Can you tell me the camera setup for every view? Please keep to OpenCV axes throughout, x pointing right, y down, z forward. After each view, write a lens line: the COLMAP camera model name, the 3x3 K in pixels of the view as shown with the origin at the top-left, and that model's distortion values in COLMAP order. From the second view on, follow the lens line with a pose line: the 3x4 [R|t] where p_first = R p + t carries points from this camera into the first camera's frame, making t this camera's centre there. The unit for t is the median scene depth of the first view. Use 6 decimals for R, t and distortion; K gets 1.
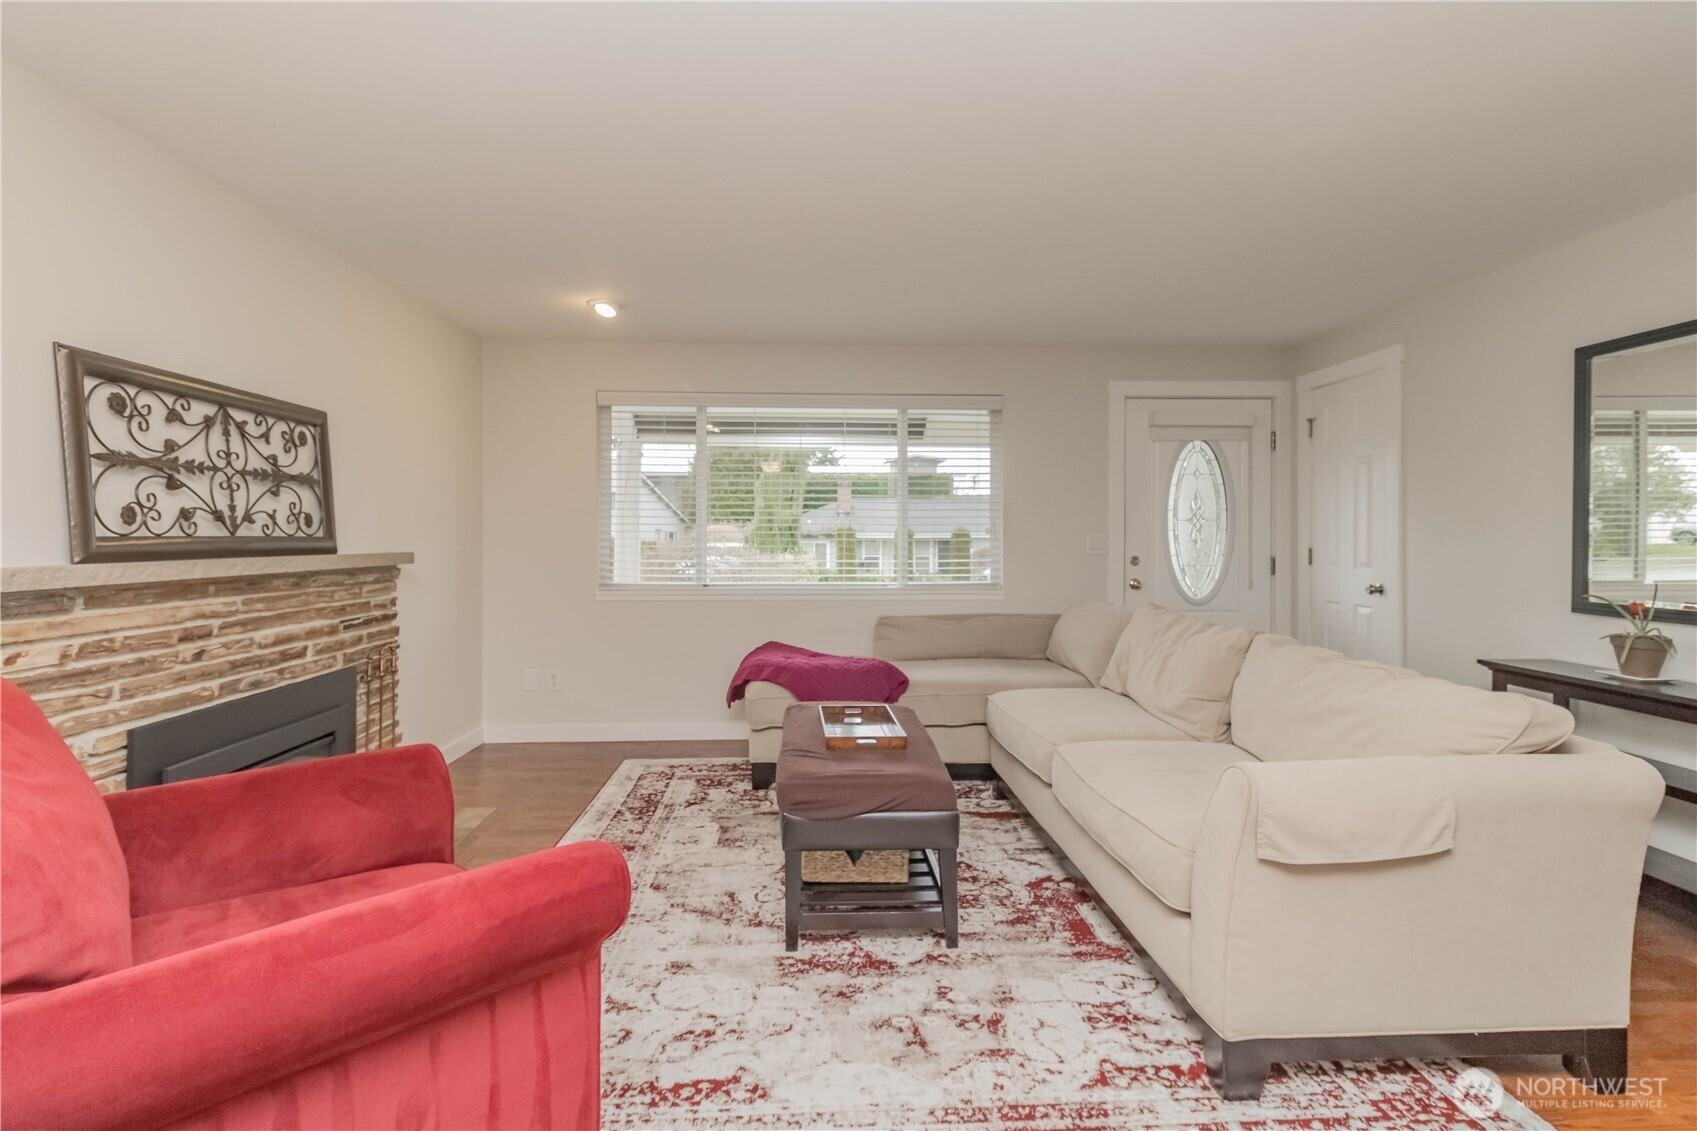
lens RADIAL K [[800.7, 0, 858.1], [0, 800.7, 538.7], [0, 0, 1]] dist [0.008125, -0.000199]
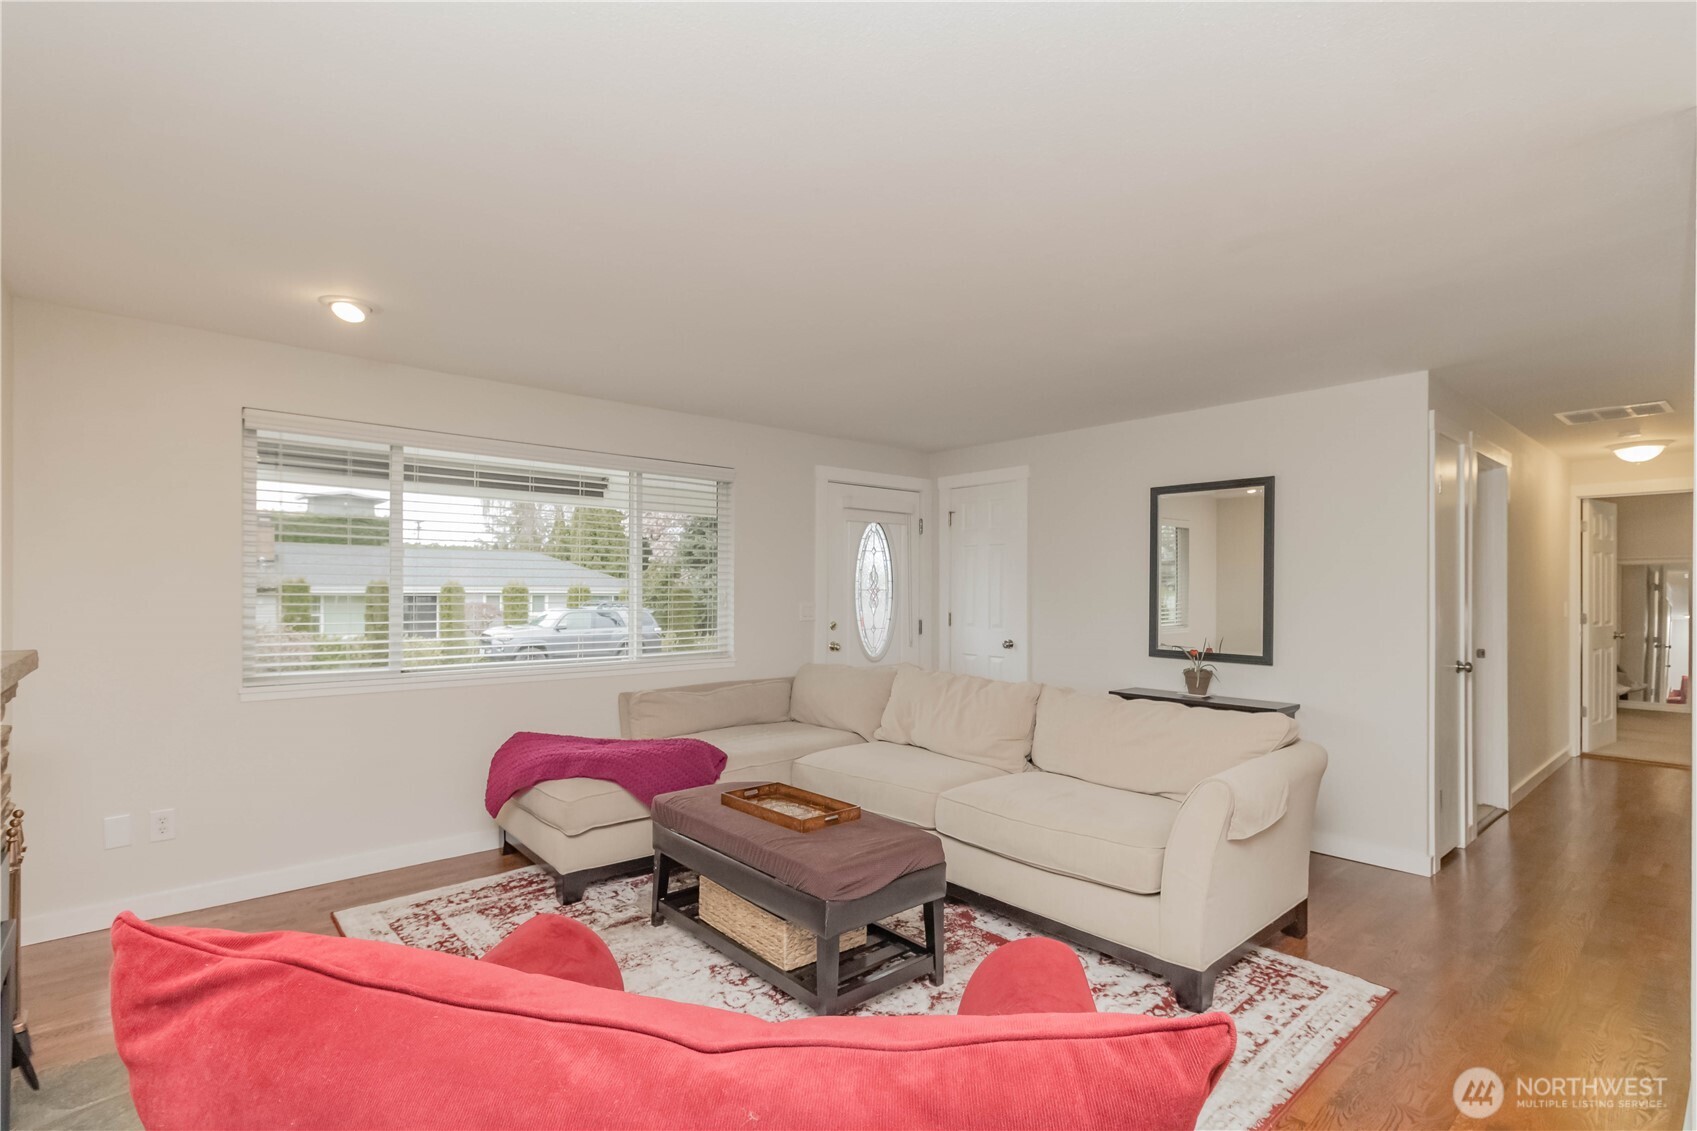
lens RADIAL K [[800.7, 0, 861.4], [0, 800.7, 589.1], [0, 0, 1]] dist [0.008125, -0.000199]
pose [[0.774211, 0.003535, 0.632917, -0.534185], [-0.002899, 0.999994, -0.002040, -0.034622], [-0.632921, -0.000256, 0.774217, 0.153636]]
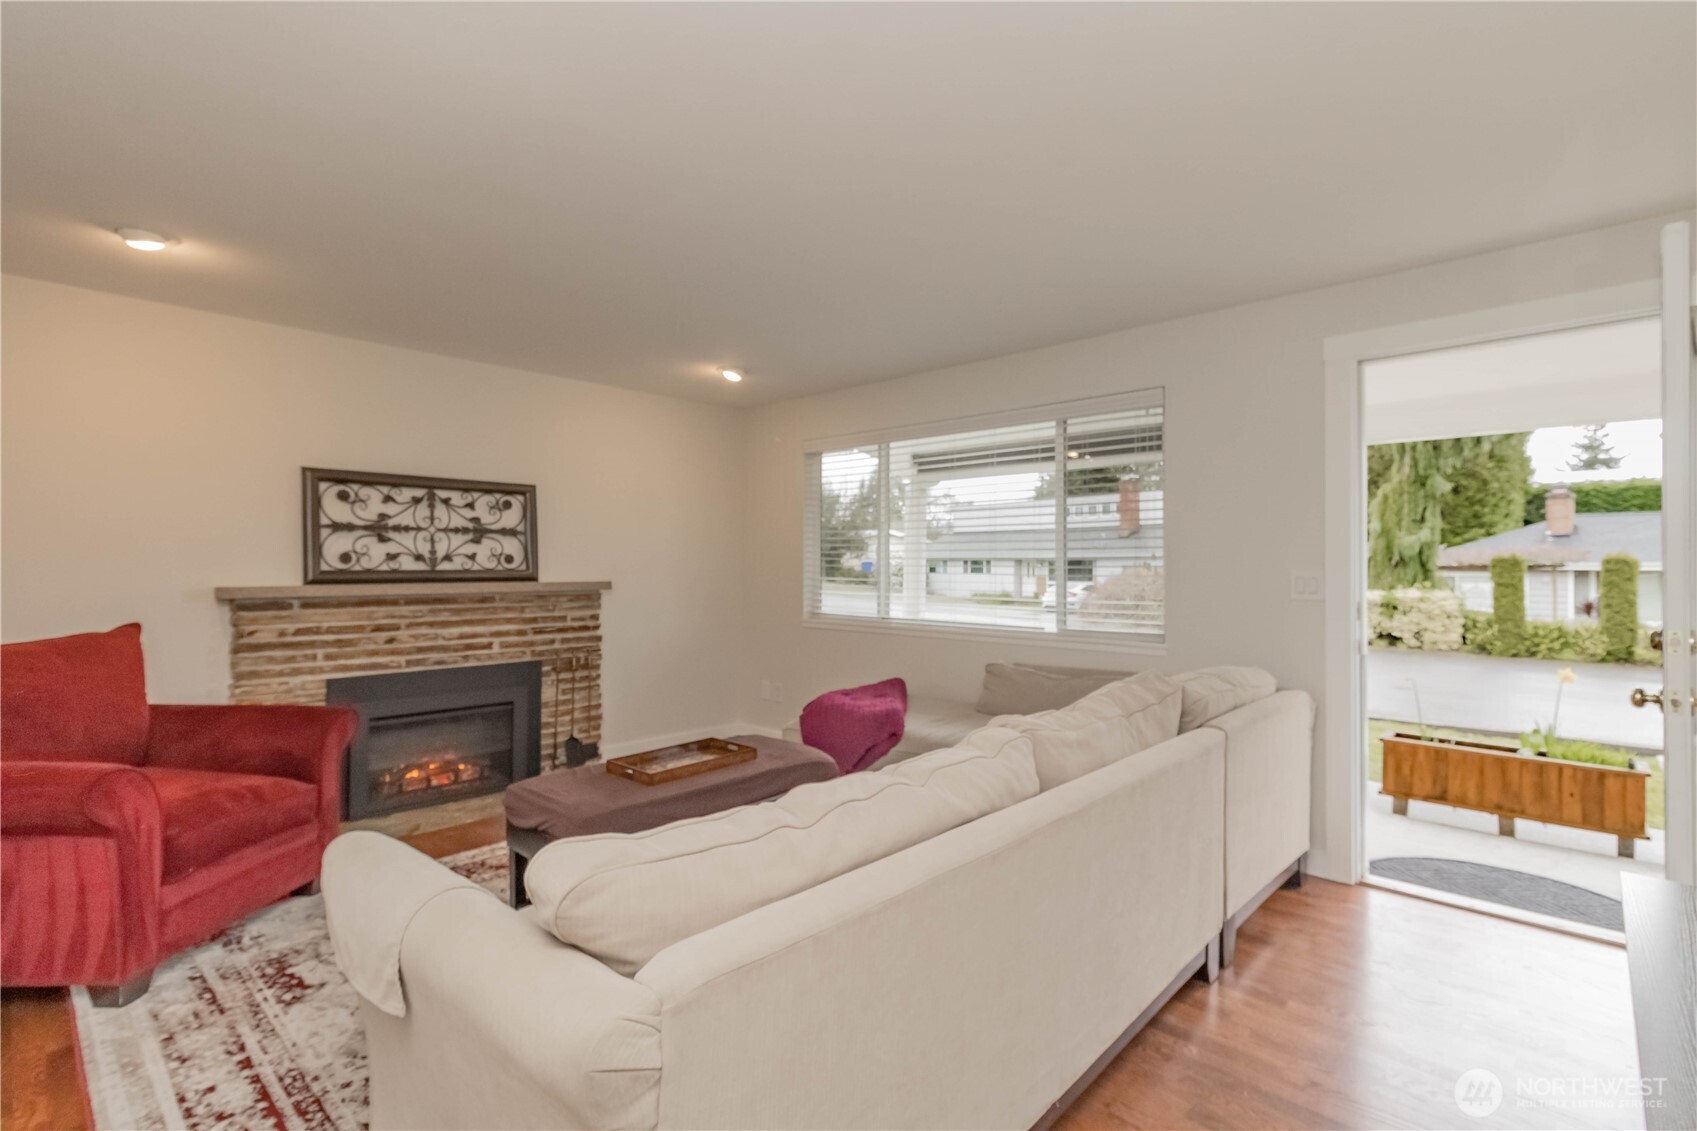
lens RADIAL K [[800.7, 0, 866.4], [0, 800.7, 562.0], [0, 0, 1]] dist [0.008125, -0.000199]
pose [[0.692234, 0.001423, -0.721672, 0.863413], [-0.005910, 0.999976, -0.003697, -0.014925], [0.721649, 0.006824, 0.692225, 0.447727]]
